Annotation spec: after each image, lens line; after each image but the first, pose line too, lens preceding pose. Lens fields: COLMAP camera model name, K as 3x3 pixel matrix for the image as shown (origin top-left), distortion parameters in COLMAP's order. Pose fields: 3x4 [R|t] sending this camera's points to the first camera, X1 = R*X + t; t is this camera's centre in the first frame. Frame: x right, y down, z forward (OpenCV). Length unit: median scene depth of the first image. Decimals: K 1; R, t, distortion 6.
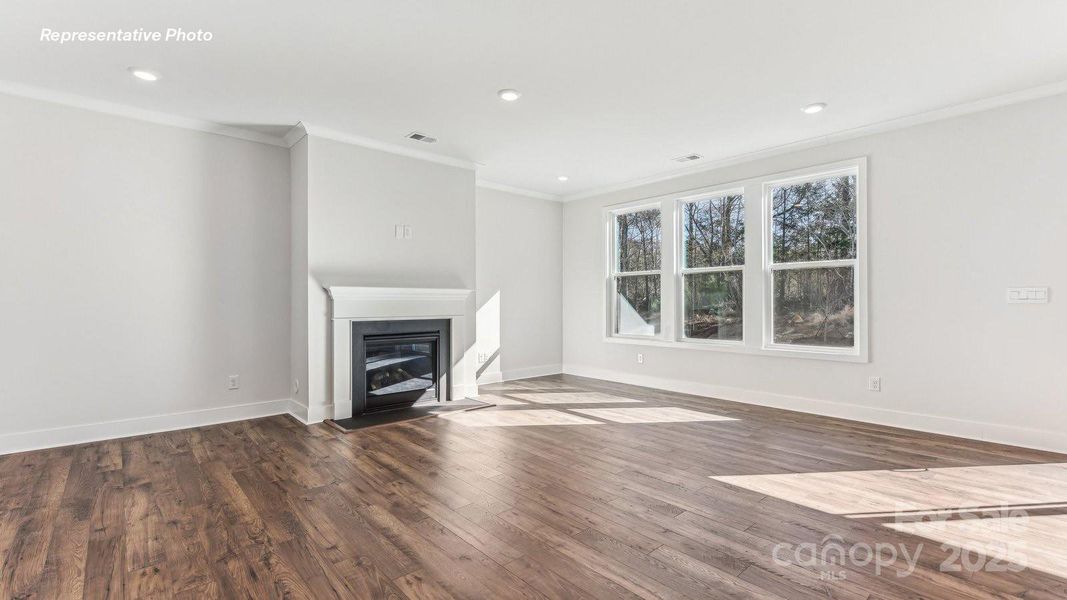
lens RADIAL K [[469.2, 0, 533.5], [0, 469.2, 300.0], [0, 0, 1]] dist [0.003778, 0.000229]
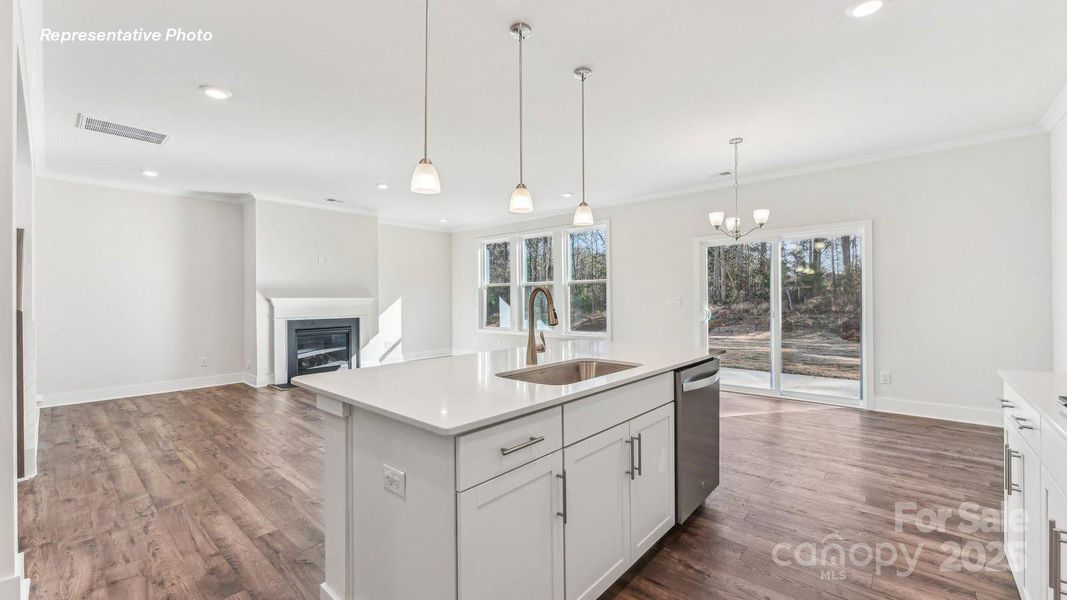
lens RADIAL K [[431.0, 0, 535.2], [0, 431.0, 297.3], [0, 0, 1]] dist [-0.000017, -0.000797]
pose [[0.992535, -0.006510, 0.121785, 0.252508], [0.006597, 0.999978, -0.000311, -0.024459], [-0.121780, 0.001112, 0.992557, -0.506835]]
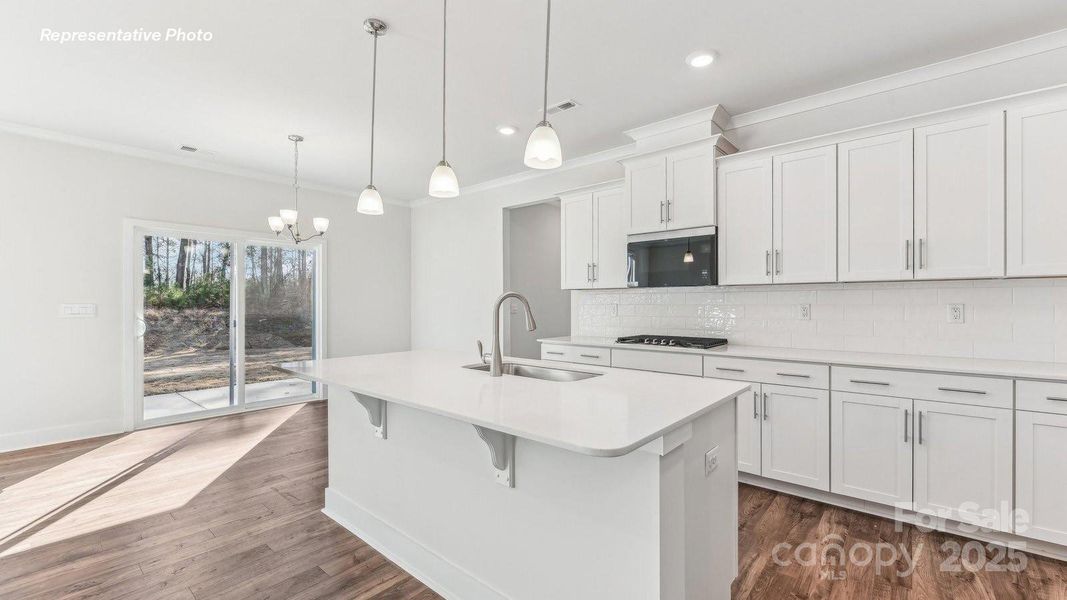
lens RADIAL K [[441.2, 0, 533.2], [0, 441.2, 305.7], [0, 0, 1]] dist [0.001273, -0.000198]
pose [[-0.130657, -0.006382, 0.991407, -0.161251], [-0.002742, 0.999978, 0.006075, -0.026458], [-0.991424, -0.001924, -0.130672, 0.012571]]
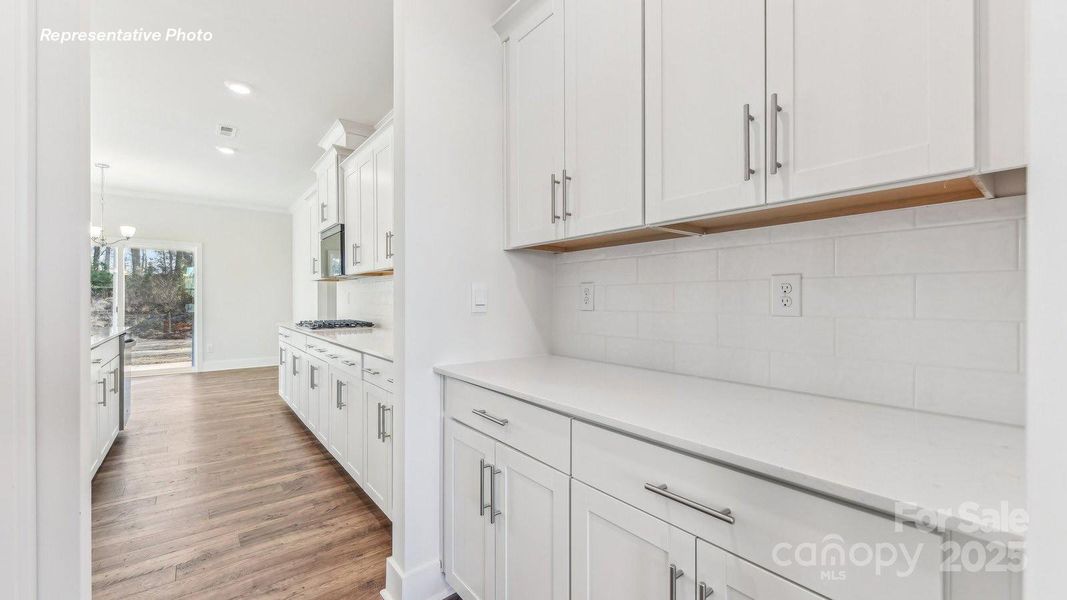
lens RADIAL K [[416.5, 0, 533.5], [0, 416.5, 300.0], [0, 0, 1]] dist [-0.001743, -0.000268]
pose [[0.045161, -0.004699, 0.998969, -0.260110], [-0.001773, 0.999987, 0.004784, -0.011064], [-0.998978, -0.001988, 0.045152, -0.834103]]
